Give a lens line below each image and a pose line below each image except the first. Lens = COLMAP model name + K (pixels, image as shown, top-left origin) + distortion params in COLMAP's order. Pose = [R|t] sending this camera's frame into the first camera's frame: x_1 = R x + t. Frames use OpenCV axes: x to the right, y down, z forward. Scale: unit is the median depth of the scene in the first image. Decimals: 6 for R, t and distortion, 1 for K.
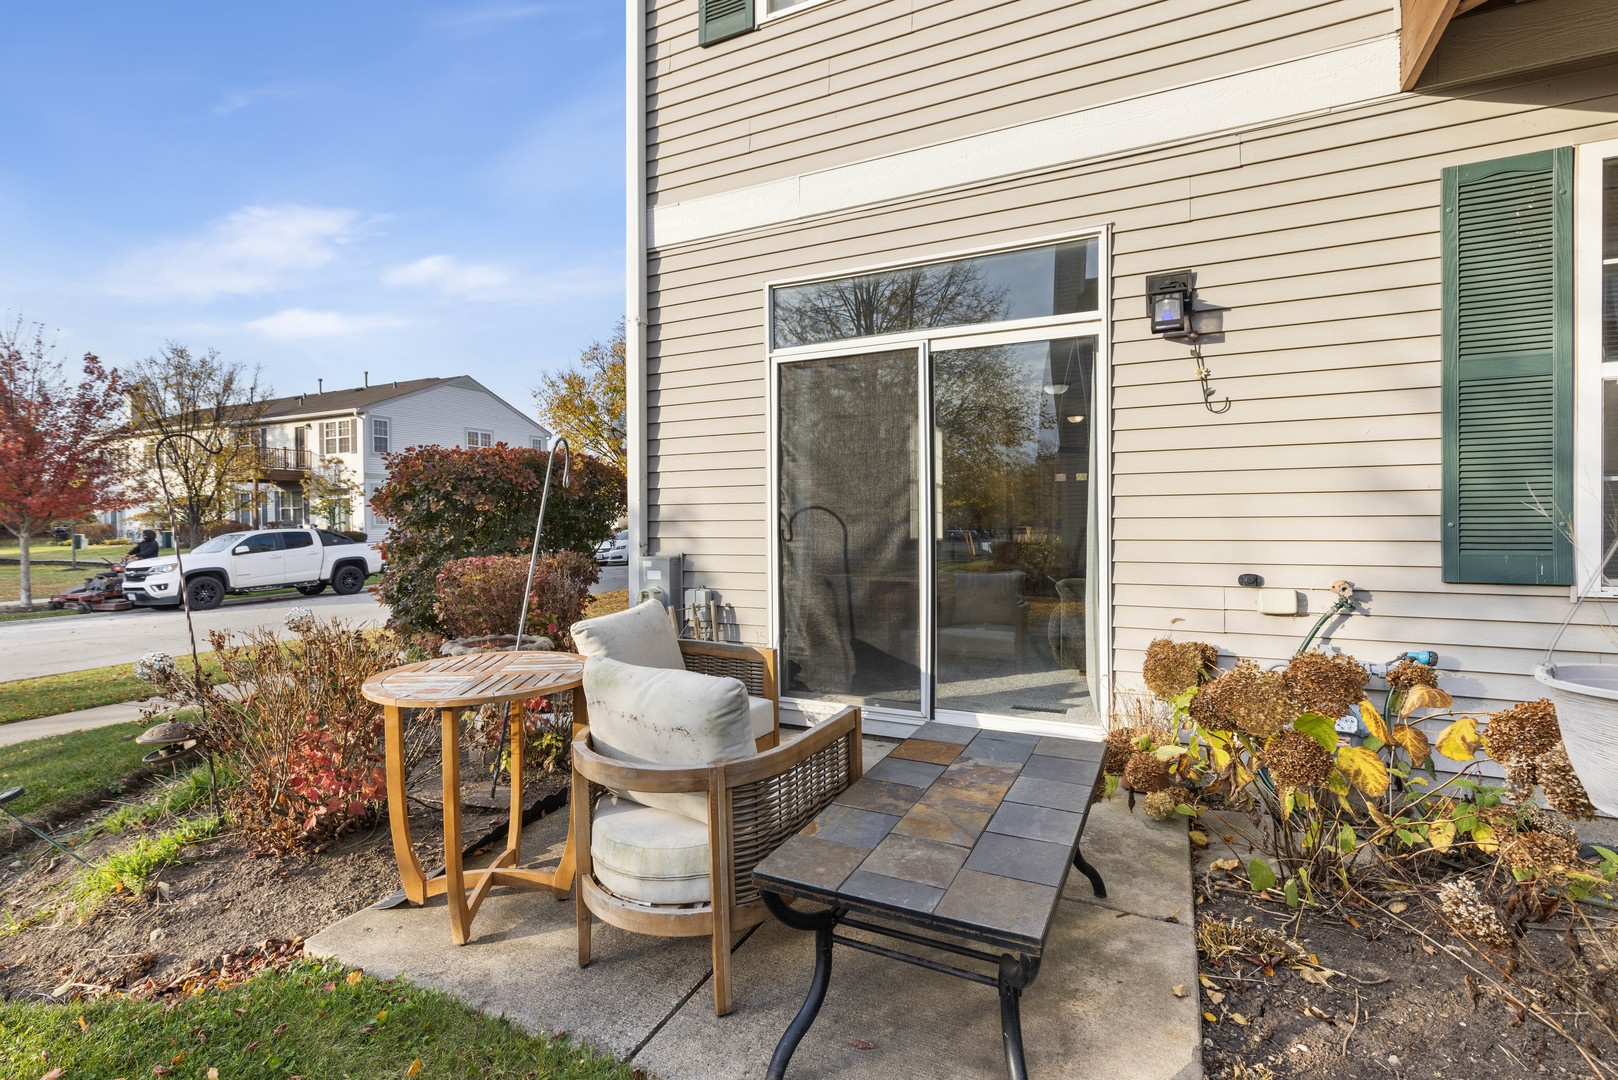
lens RADIAL K [[742.7, 0, 809.0], [0, 742.7, 540.0], [0, 0, 1]] dist [0.004707, -0.000165]
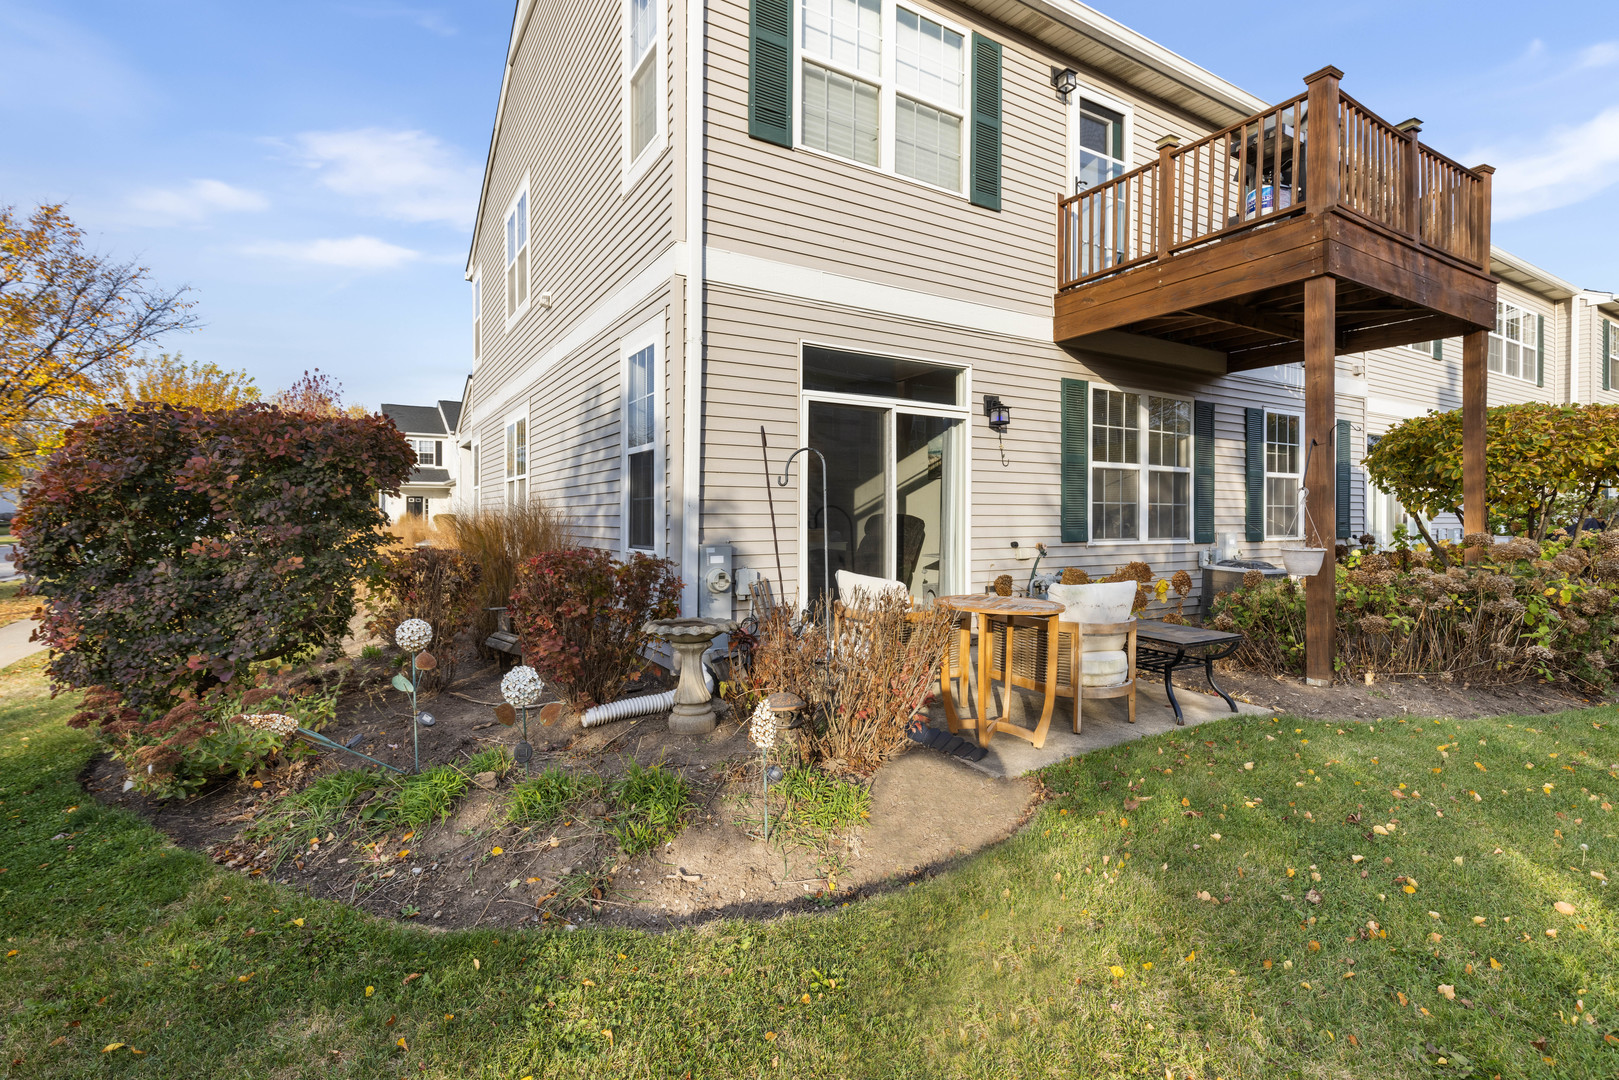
lens RADIAL K [[743.2, 0, 809.5], [0, 743.2, 540.0], [0, 0, 1]] dist [0.004707, -0.000165]
pose [[0.542365, -0.017967, 0.839951, -1.660121], [0.014091, 0.999825, 0.012288, 0.006121], [-0.840025, 0.005171, 0.542524, 0.343578]]
